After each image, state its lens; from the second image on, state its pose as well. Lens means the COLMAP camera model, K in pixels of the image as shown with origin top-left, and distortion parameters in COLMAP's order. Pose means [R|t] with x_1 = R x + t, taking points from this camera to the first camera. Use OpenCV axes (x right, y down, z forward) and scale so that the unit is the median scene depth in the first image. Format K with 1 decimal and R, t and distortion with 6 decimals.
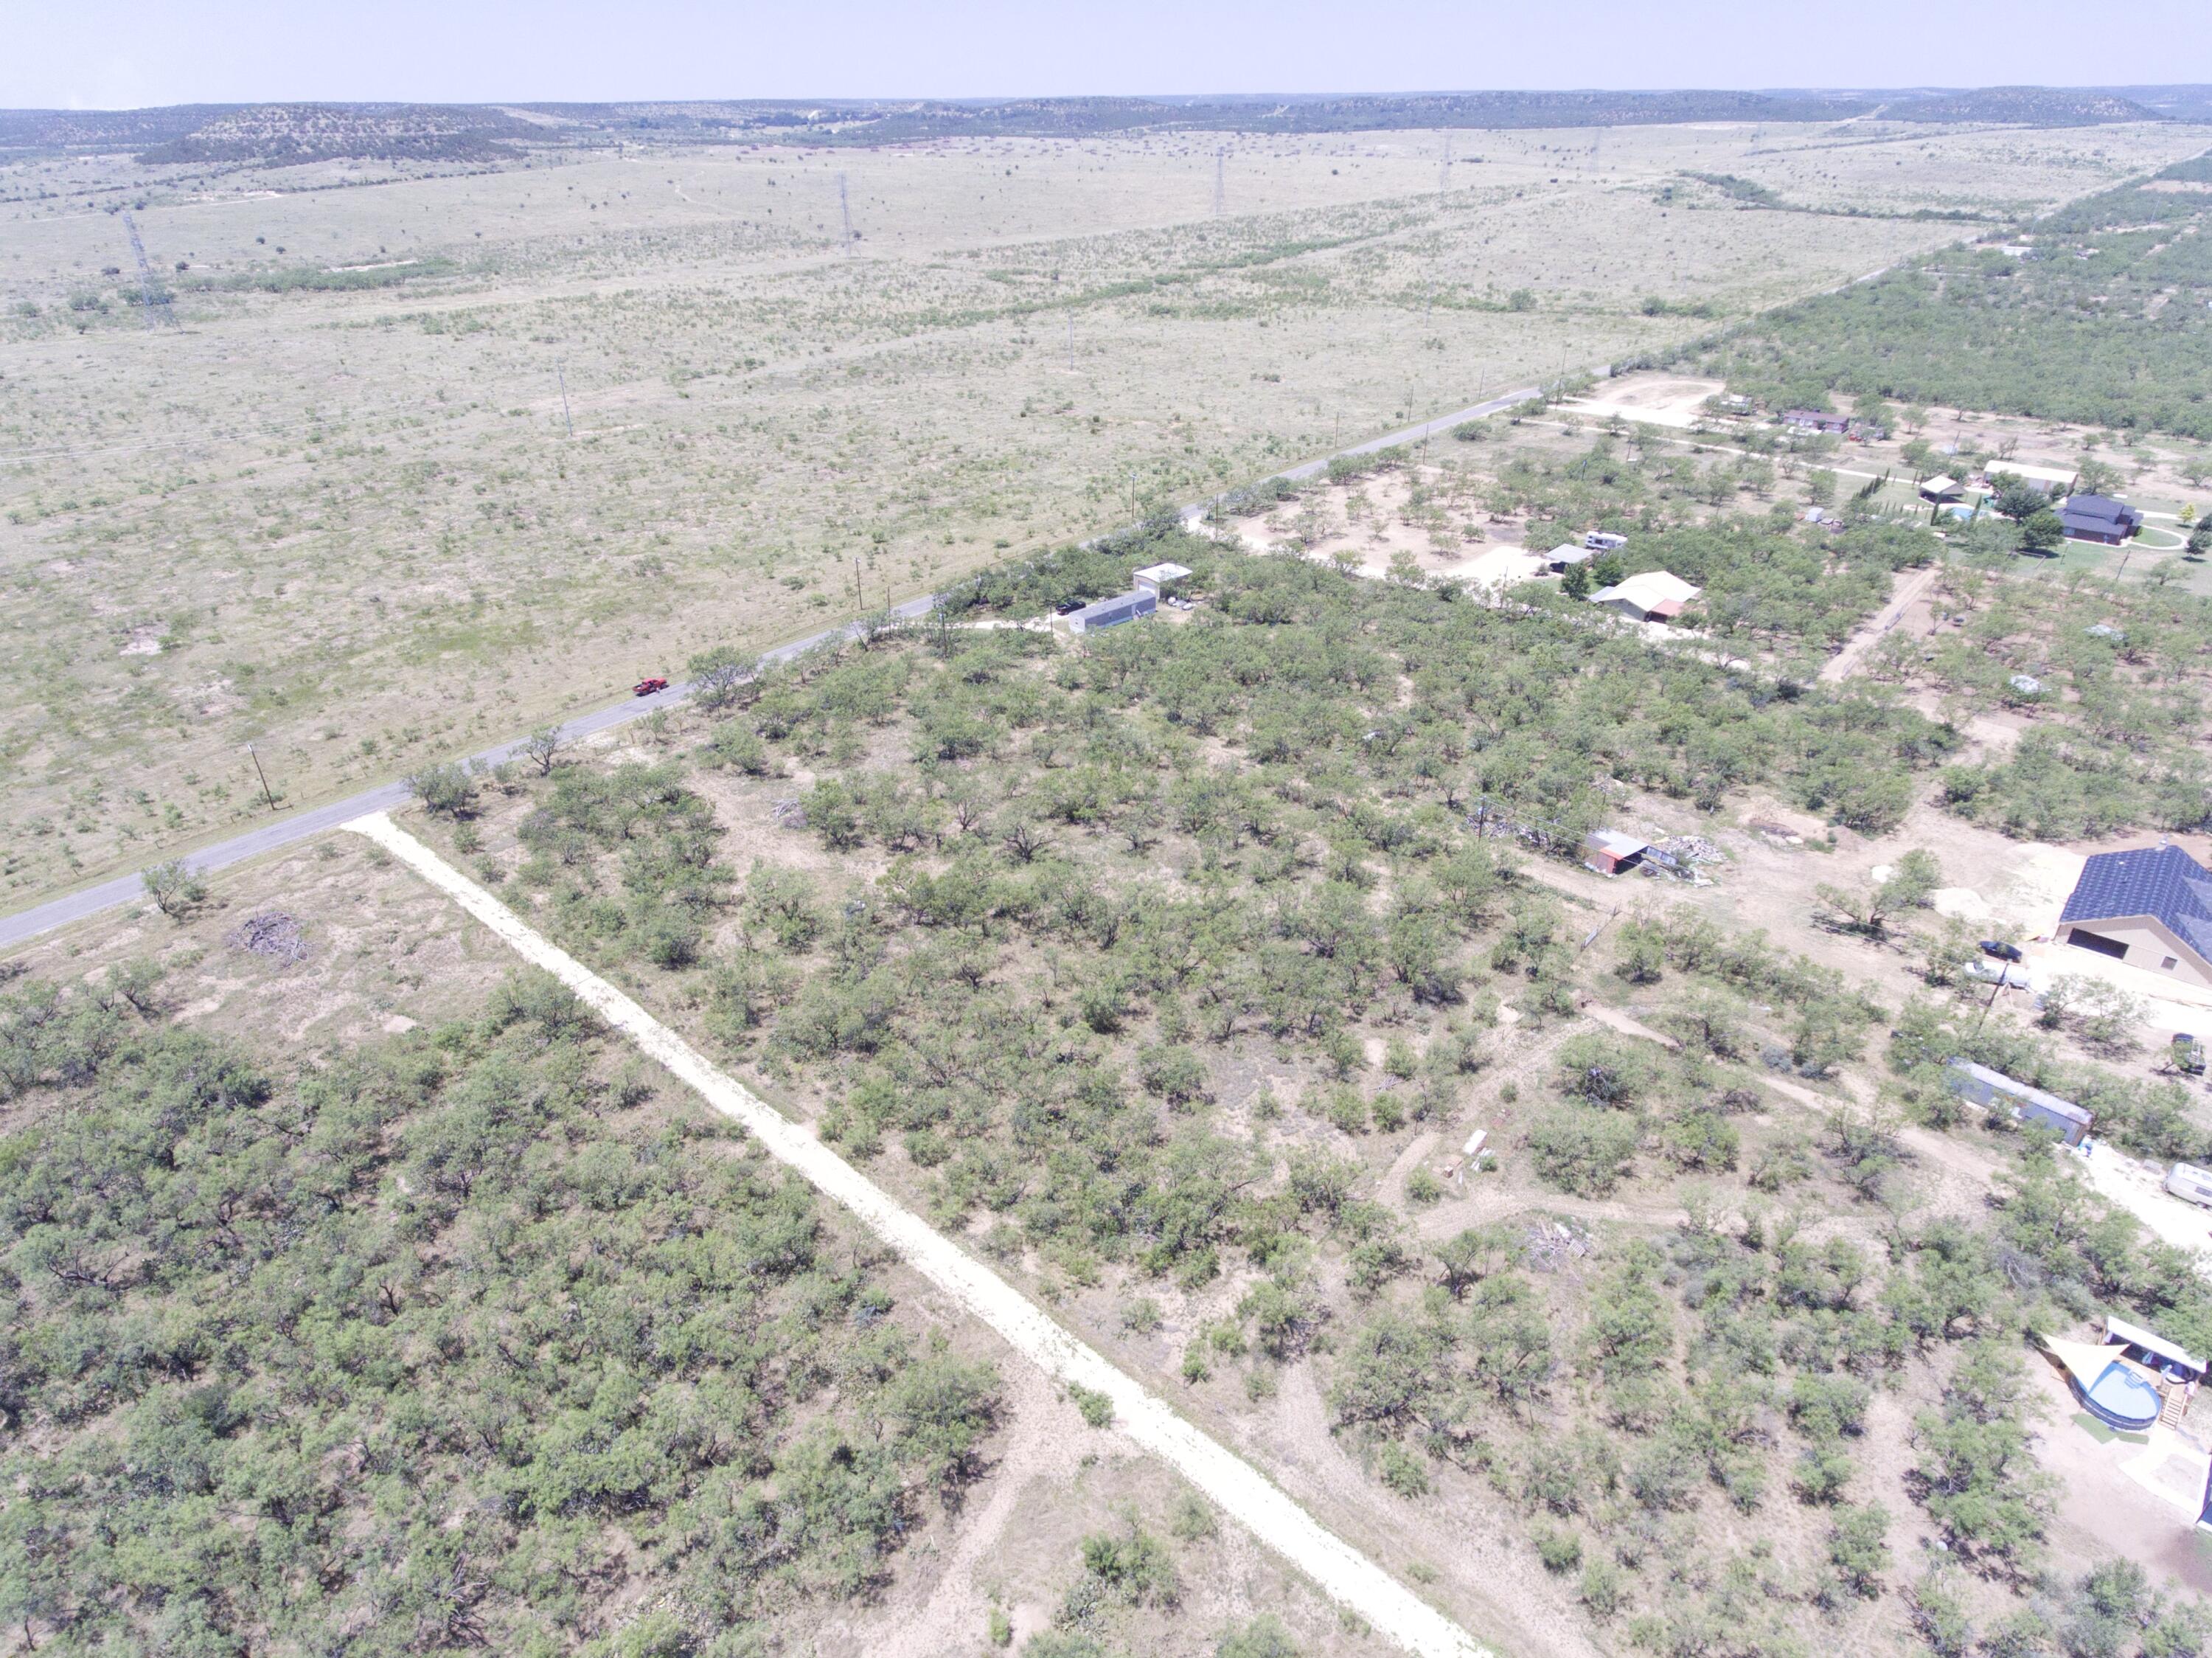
lens RADIAL K [[1311.4, 0, 1092.0], [0, 1311.4, 822.9], [0, 0, 1]] dist [-0.005242, 0.000109]
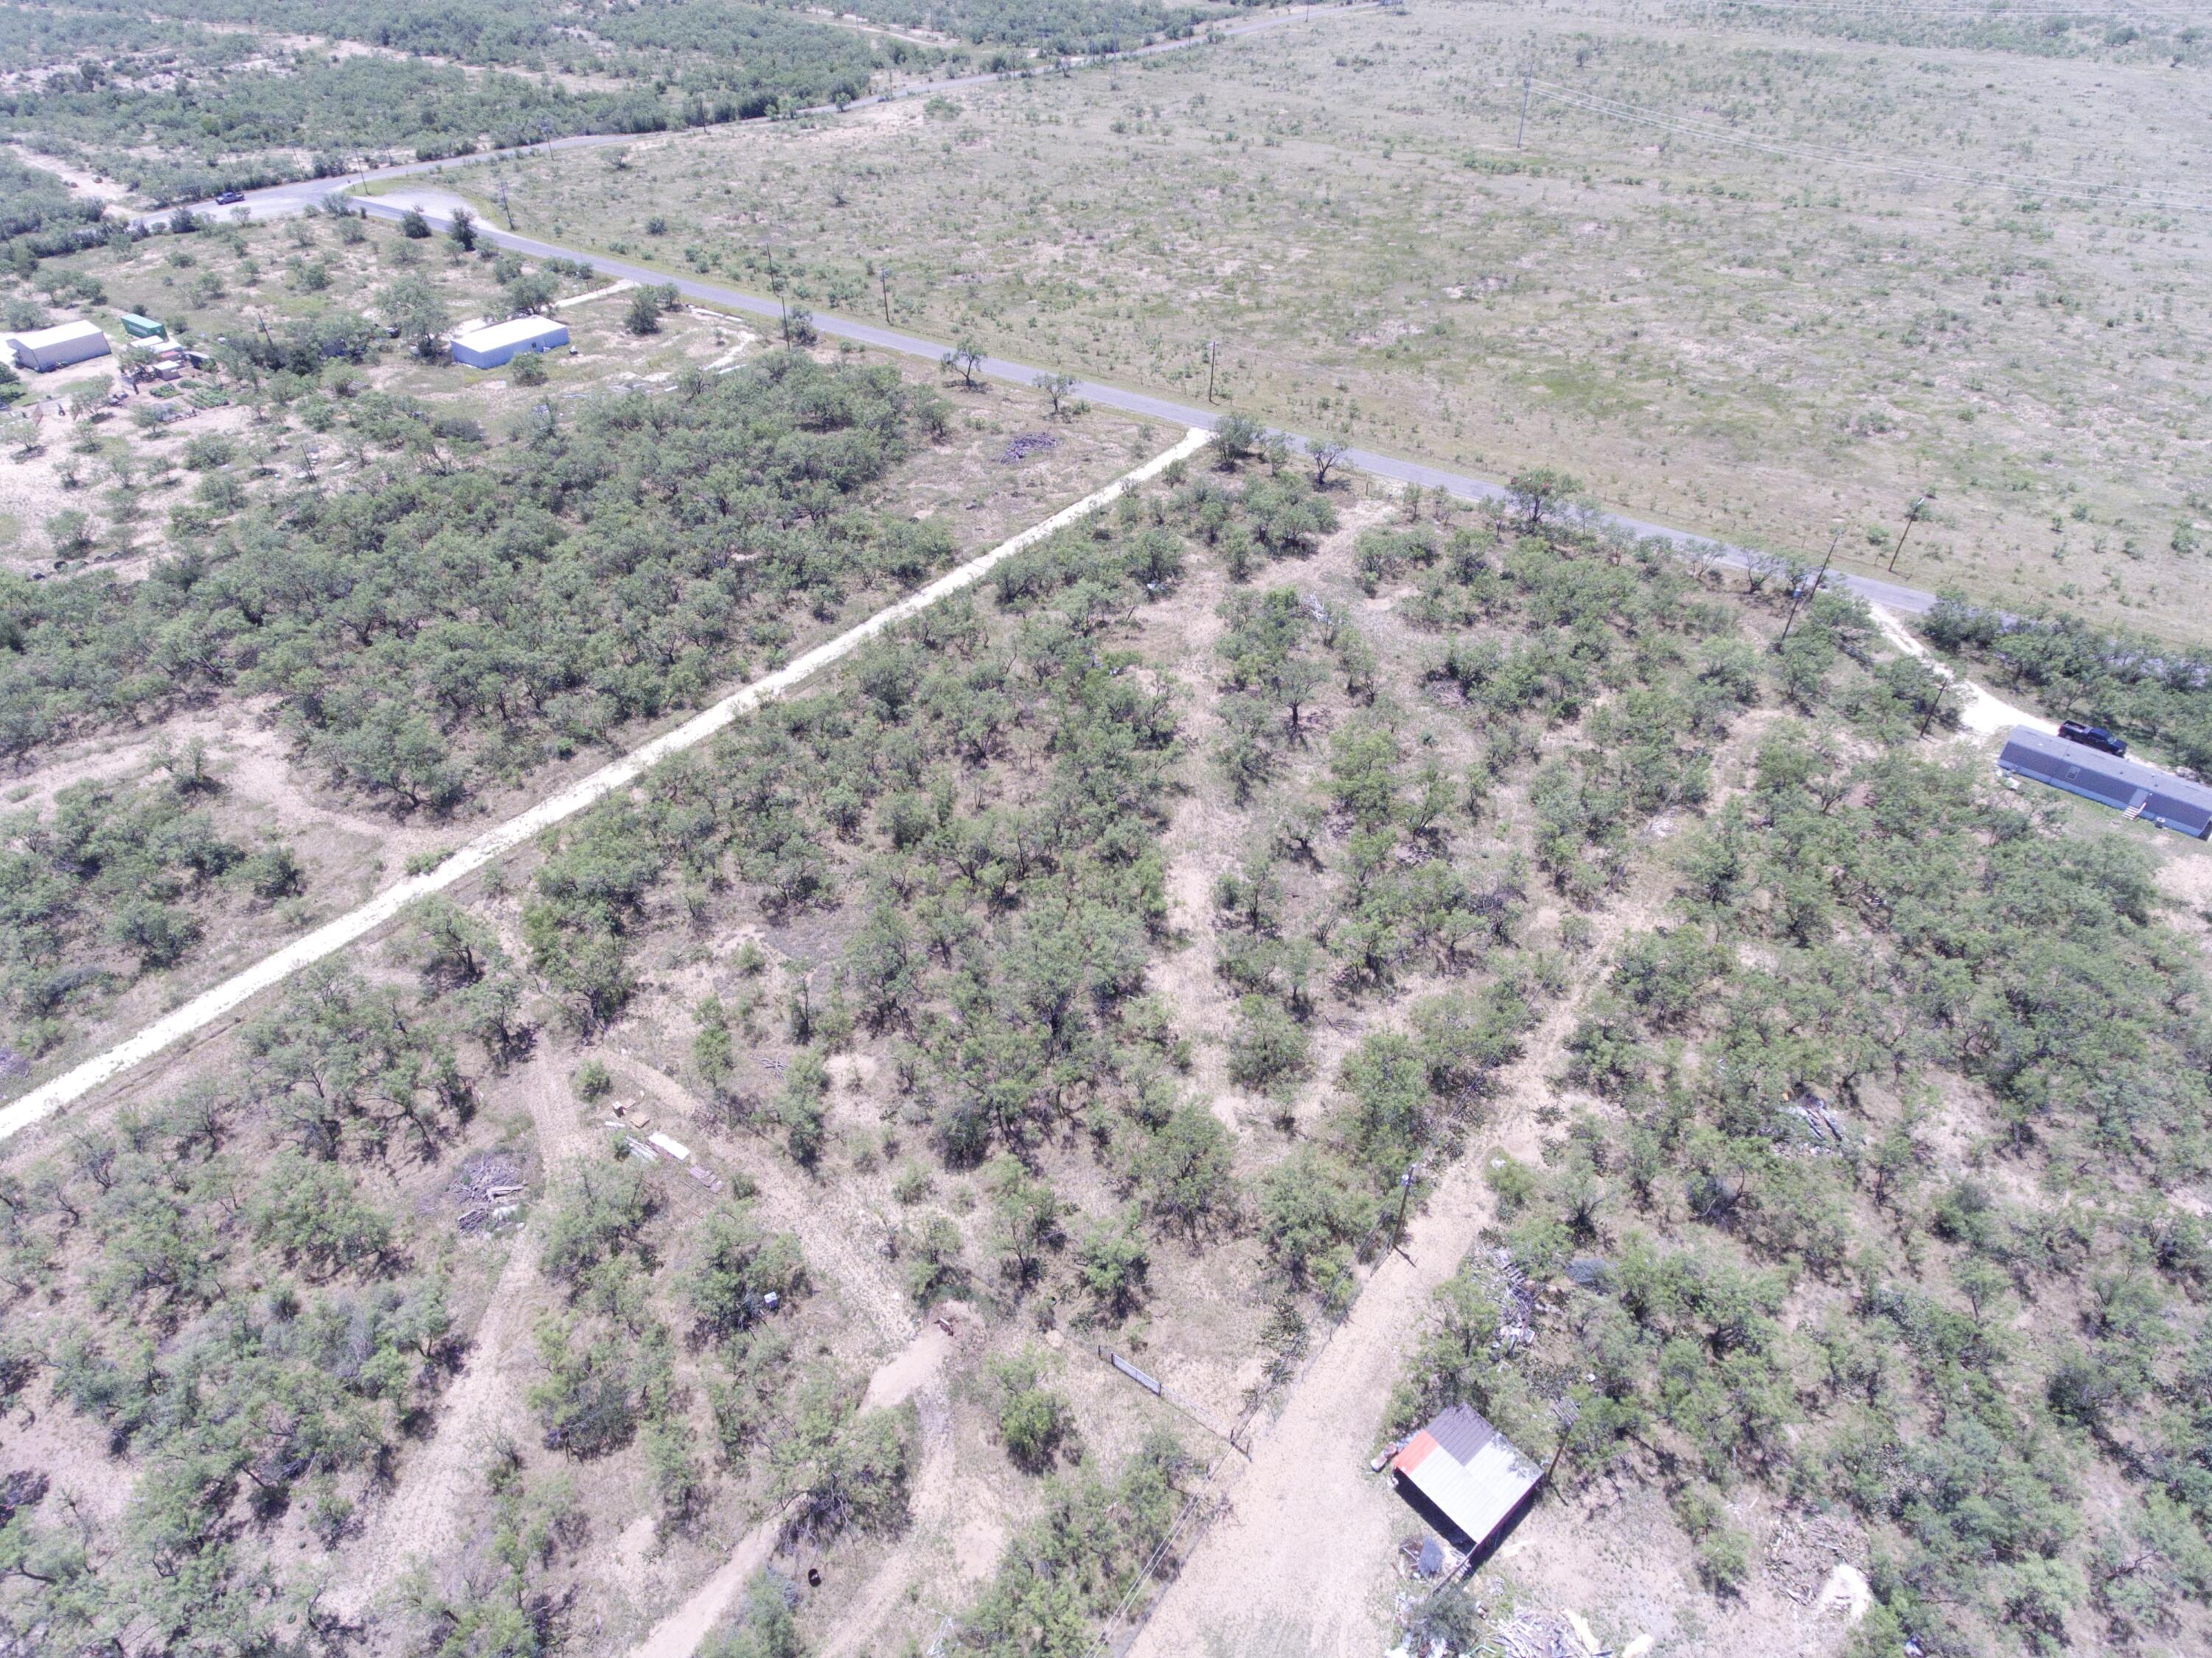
lens RADIAL K [[1311.4, 0, 1092.0], [0, 1311.4, 822.9], [0, 0, 1]] dist [-0.005242, 0.000109]
pose [[0.092625, 0.618005, -0.780698, 0.707026], [-0.483385, 0.713384, 0.507368, -0.373335], [0.870494, 0.330383, 0.364812, 0.742429]]
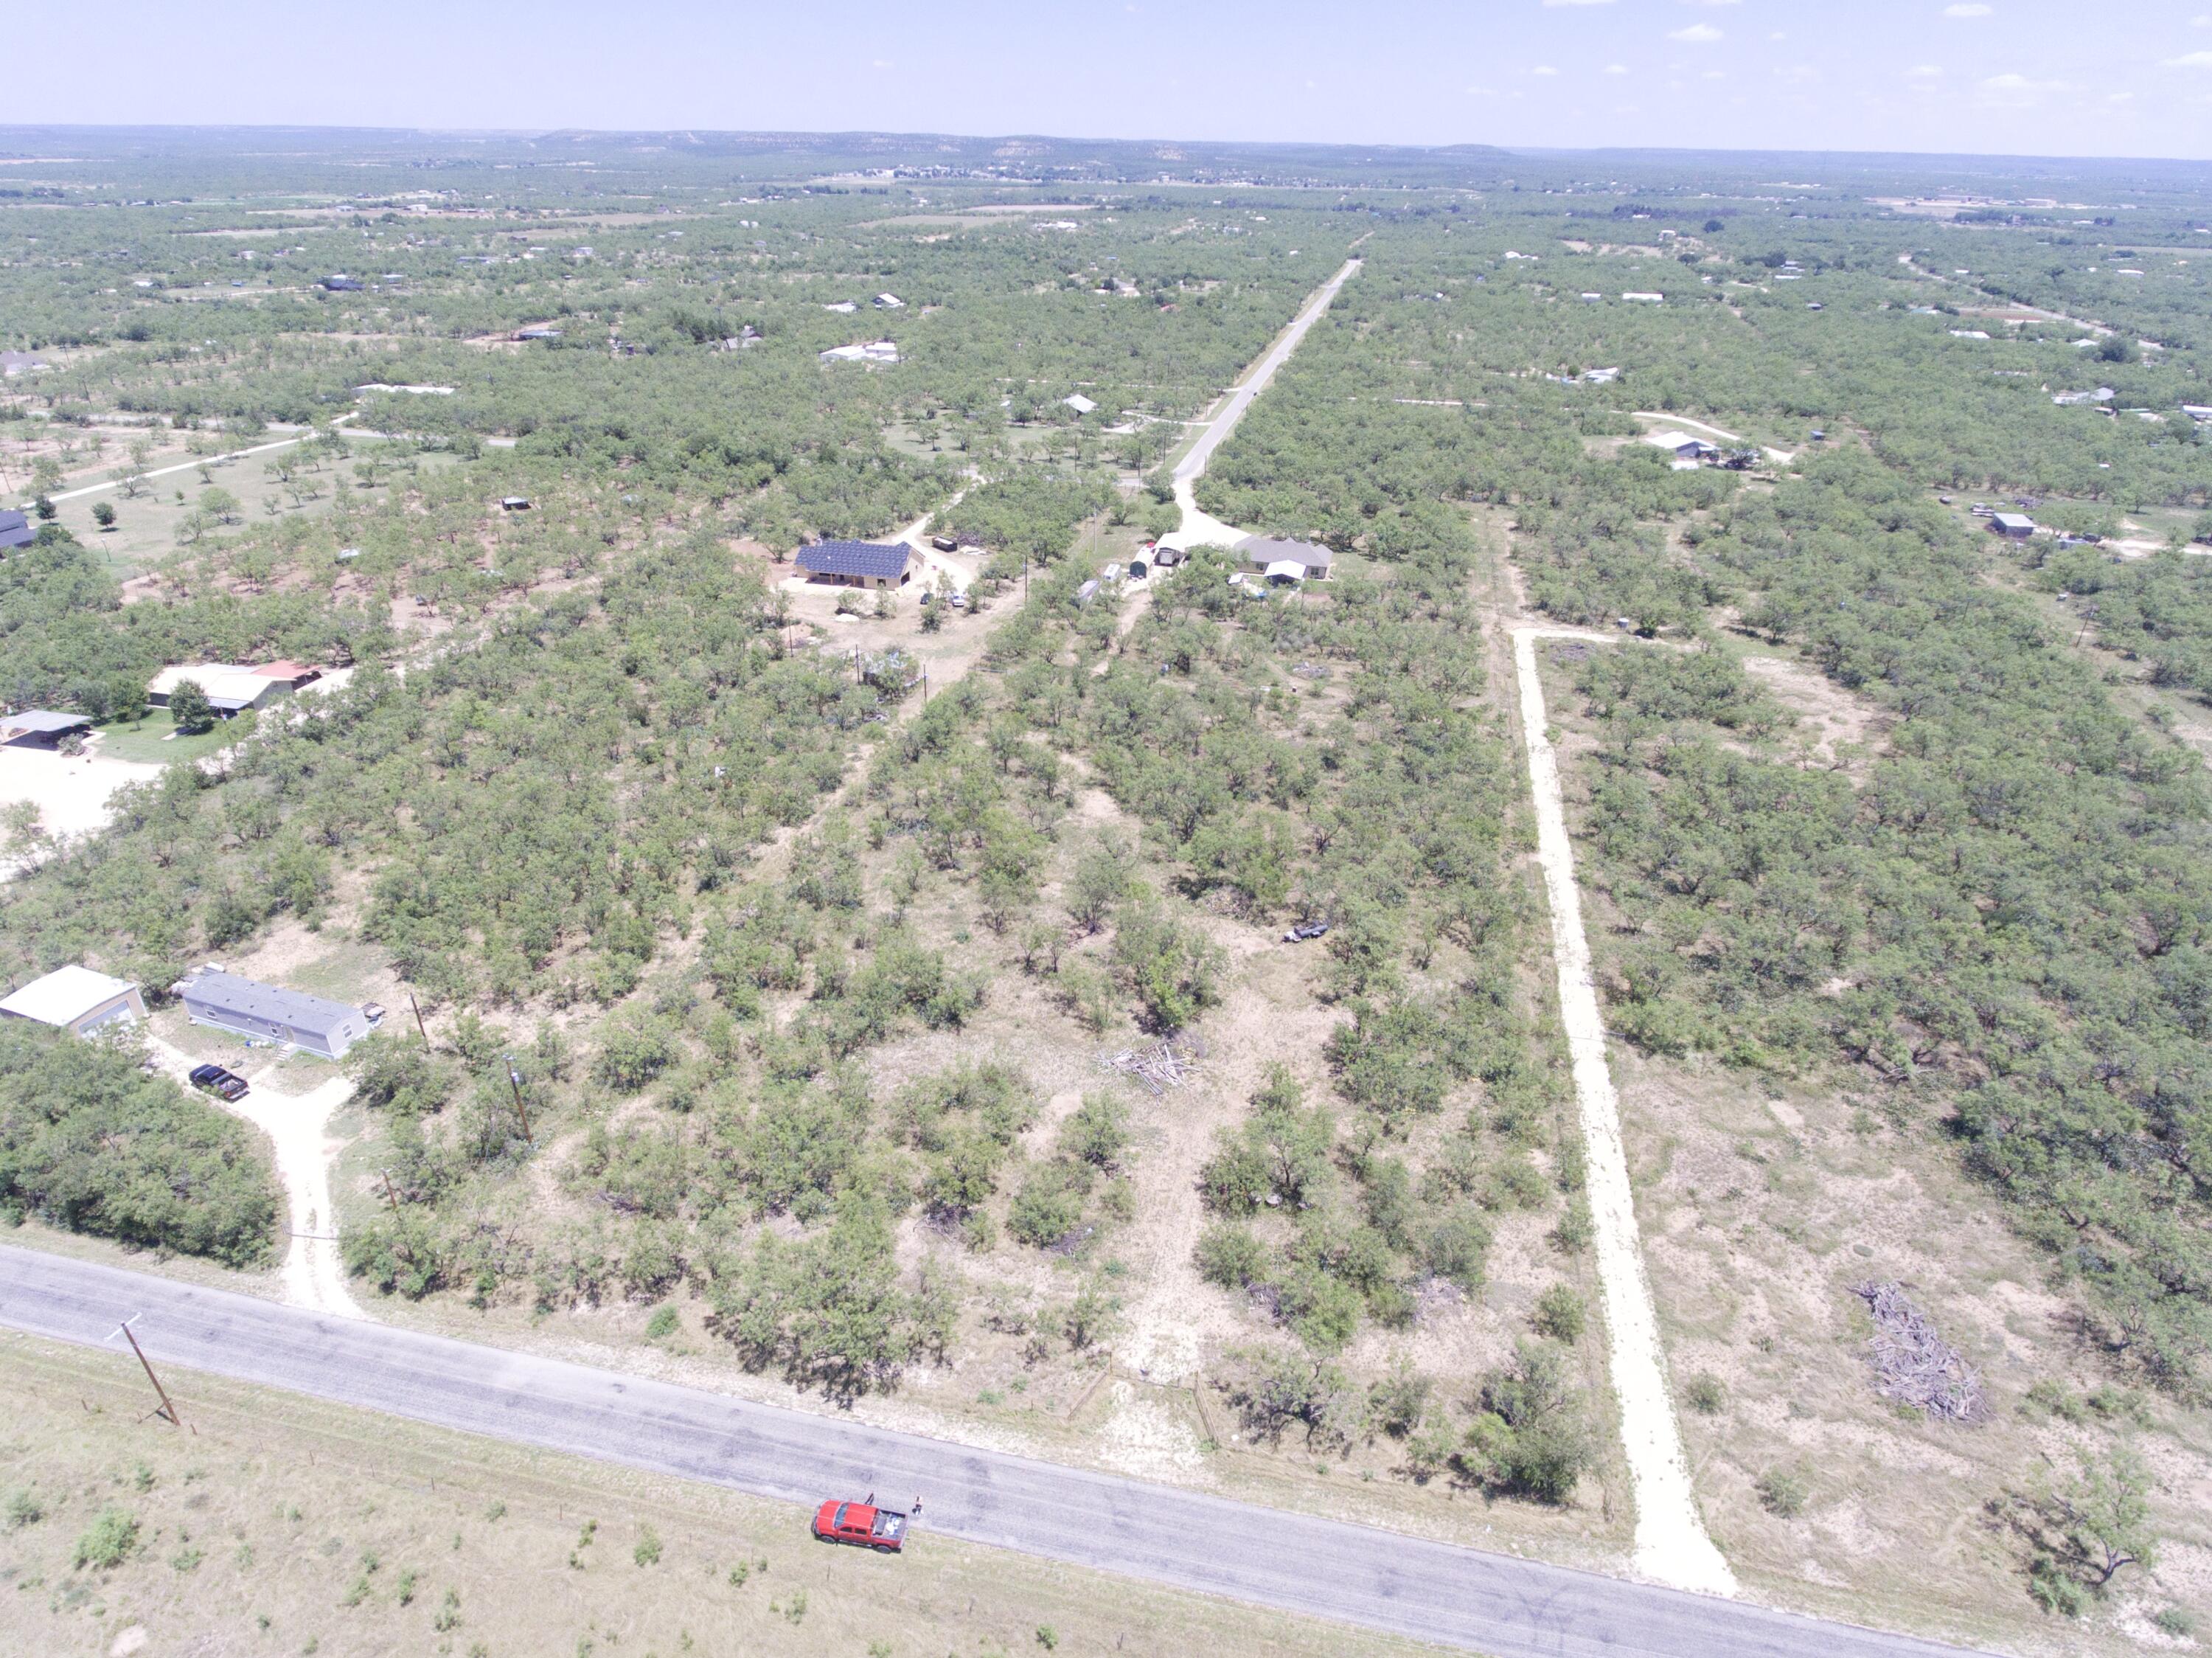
lens RADIAL K [[1311.4, 0, 1092.0], [0, 1311.4, 822.9], [0, 0, 1]] dist [-0.005242, 0.000109]
pose [[-0.479528, -0.403042, 0.779493, -0.877975], [0.418665, 0.675592, 0.606873, -0.669697], [-0.771215, 0.617359, -0.155226, 1.327104]]
